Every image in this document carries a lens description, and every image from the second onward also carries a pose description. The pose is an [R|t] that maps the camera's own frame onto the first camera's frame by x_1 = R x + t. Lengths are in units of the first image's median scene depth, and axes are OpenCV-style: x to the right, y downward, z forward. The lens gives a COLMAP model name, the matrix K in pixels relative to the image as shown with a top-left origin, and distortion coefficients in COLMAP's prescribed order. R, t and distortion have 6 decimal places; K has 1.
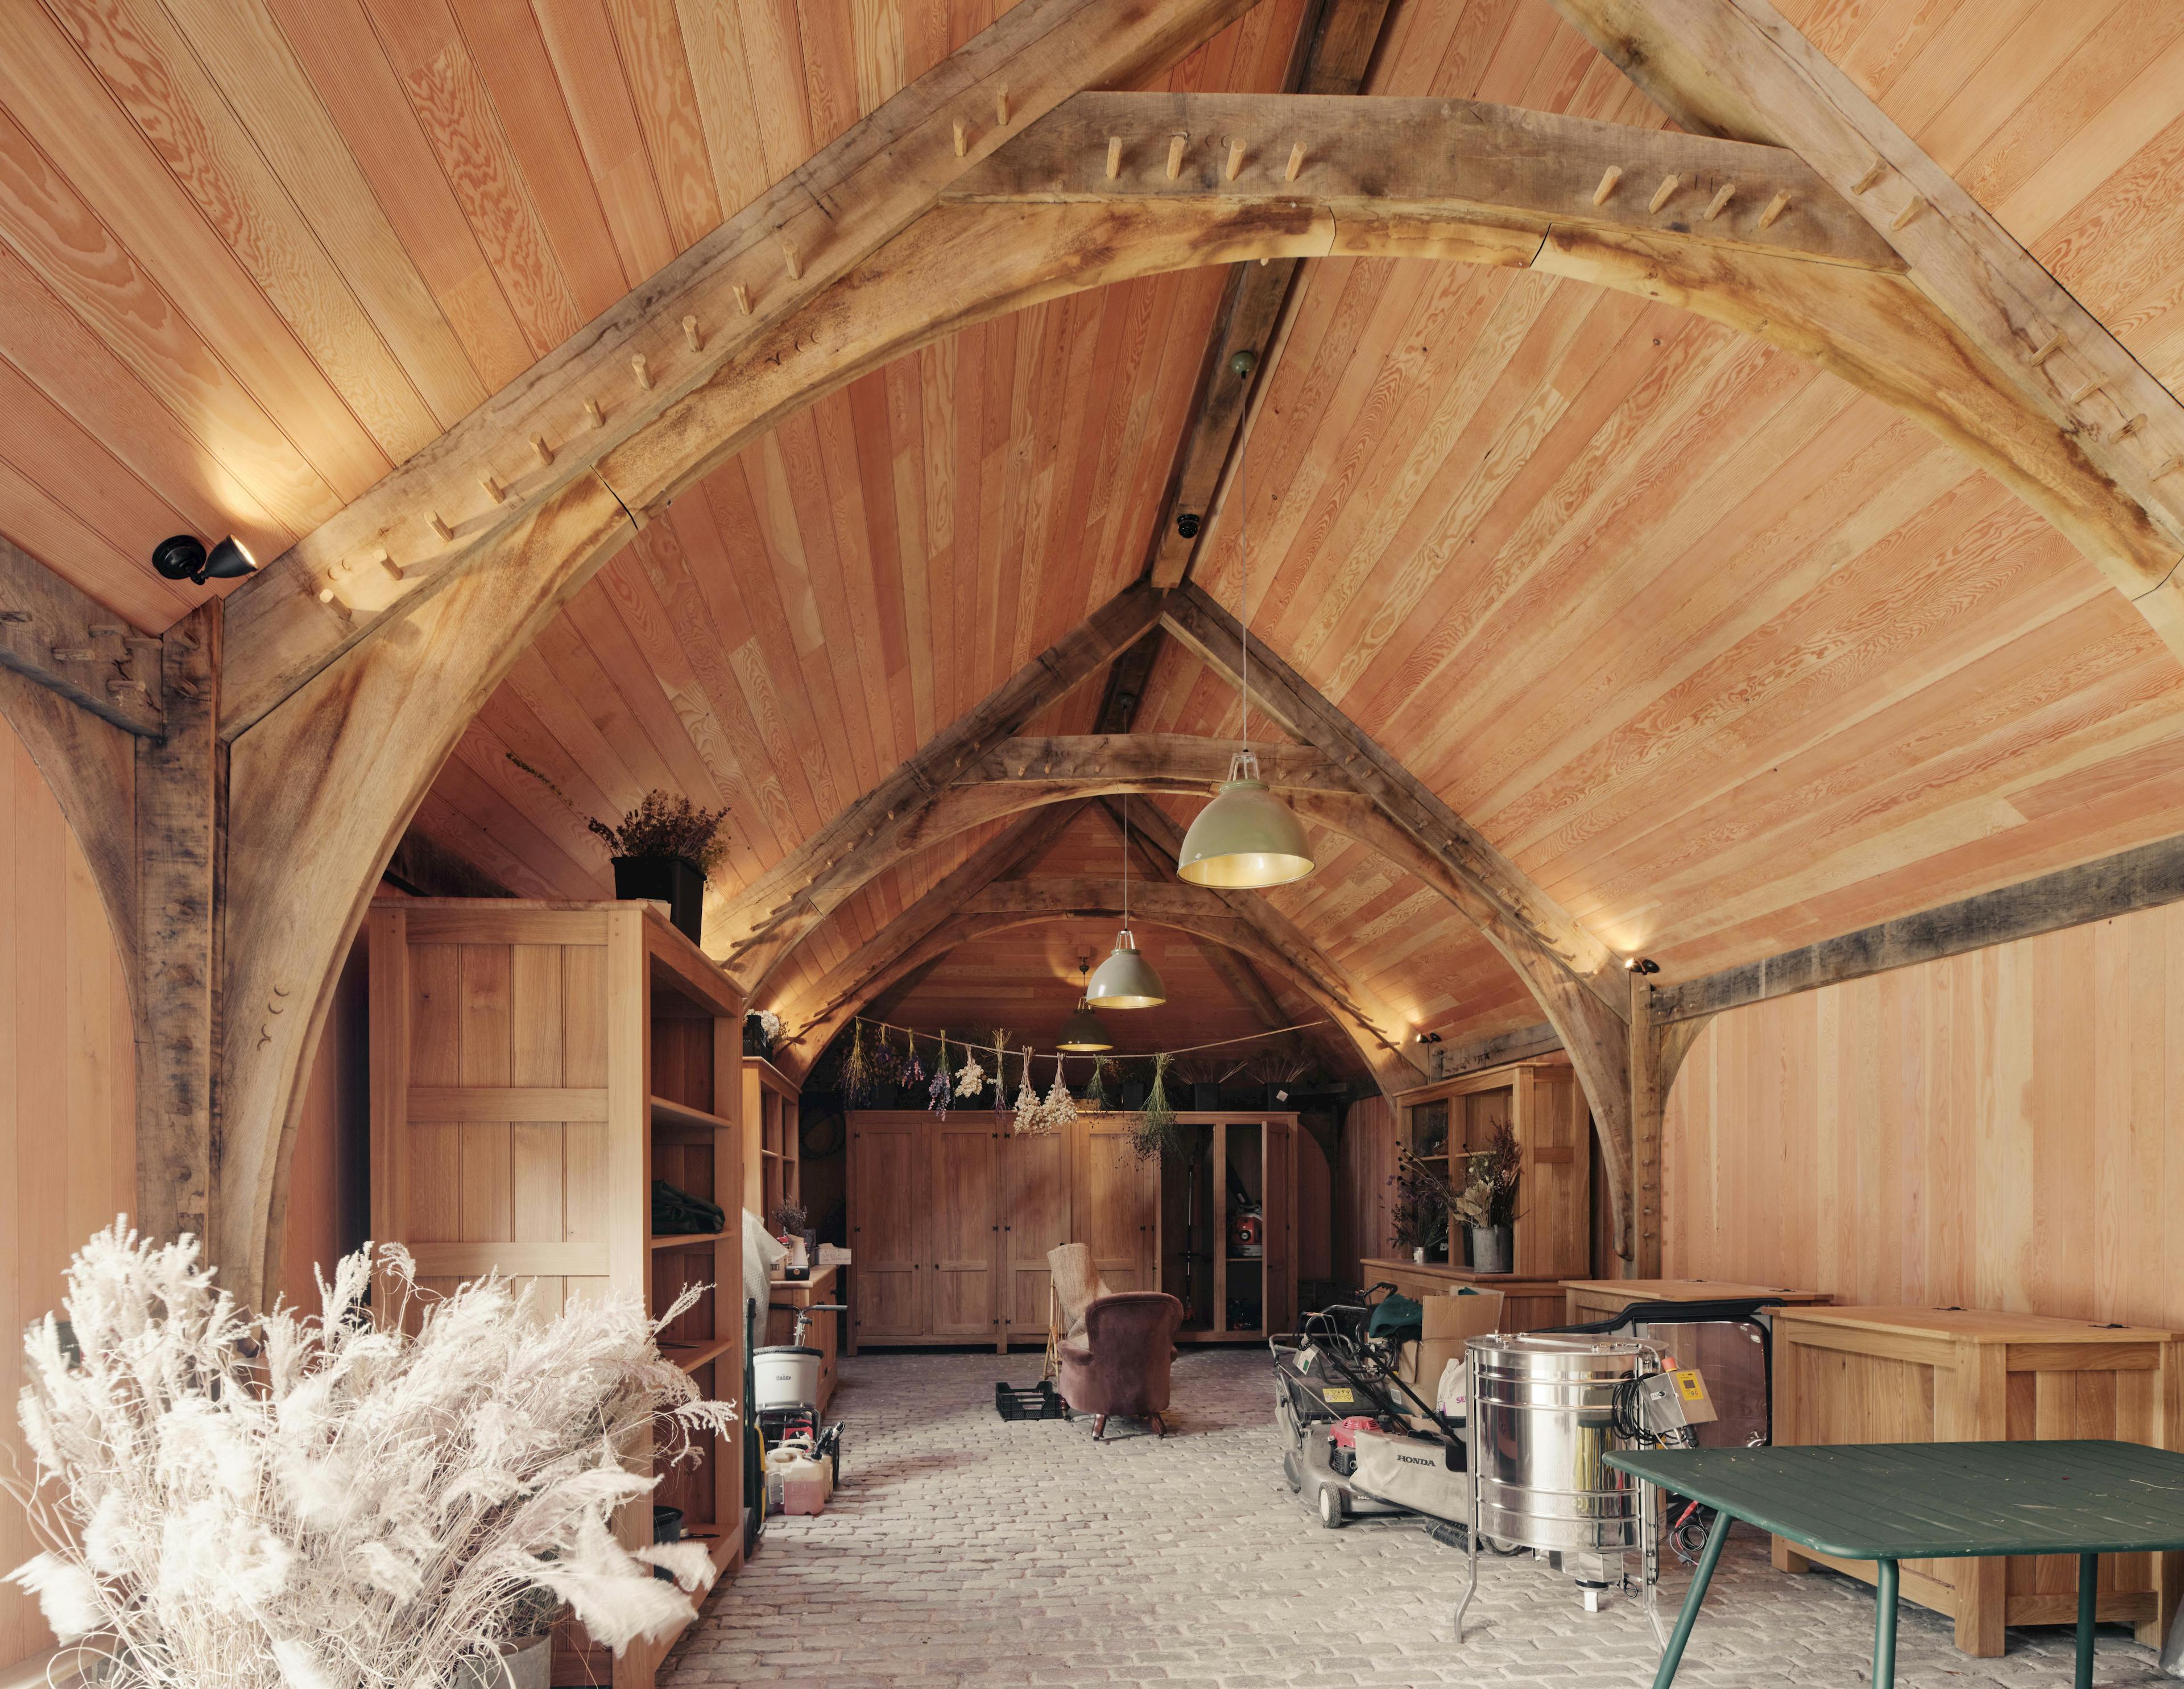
lens RADIAL K [[1304.4, 0, 1092.0], [0, 1304.4, 844.5], [0, 0, 1]] dist [-0.005707, 0.000003]
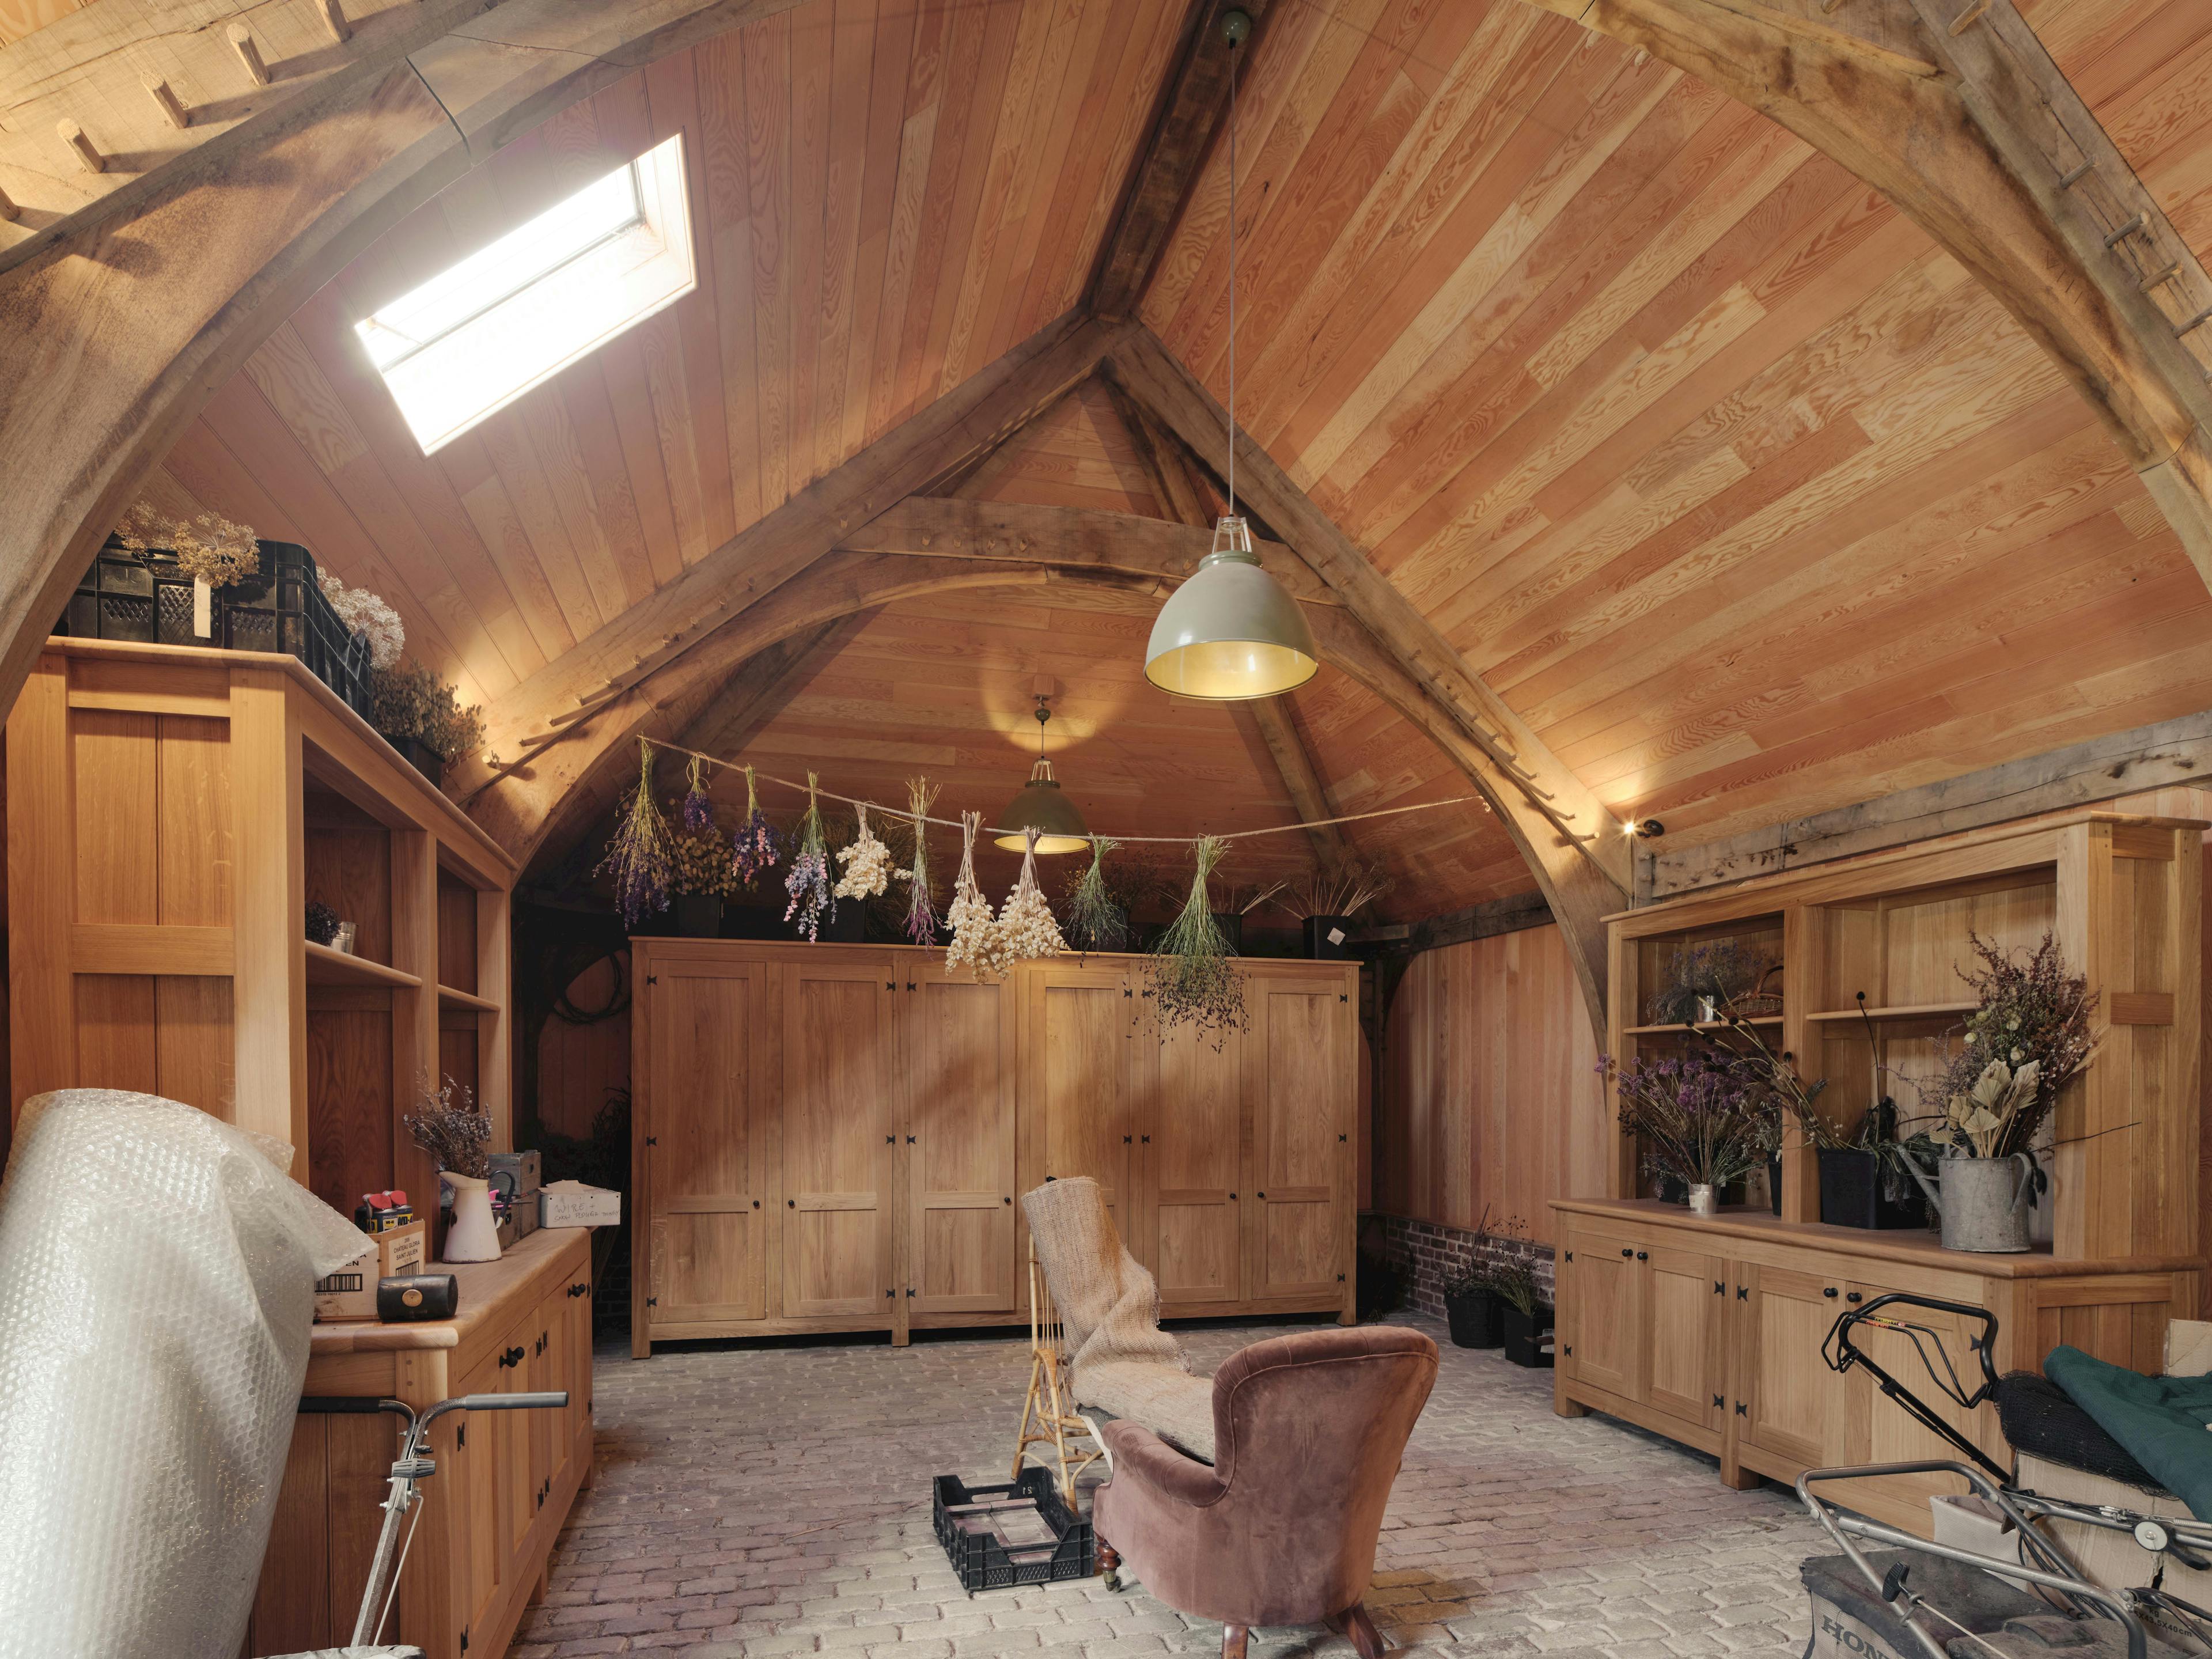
lens RADIAL K [[1631.8, 0, 1106.0], [0, 1631.8, 829.5], [0, 0, 1]] dist [0.001647, 0.002682]
pose [[0.996467, 0.021201, 0.081263, -0.050198], [-0.029648, 0.994116, 0.104187, 0.093389], [-0.078576, -0.106229, 0.991232, 0.342308]]
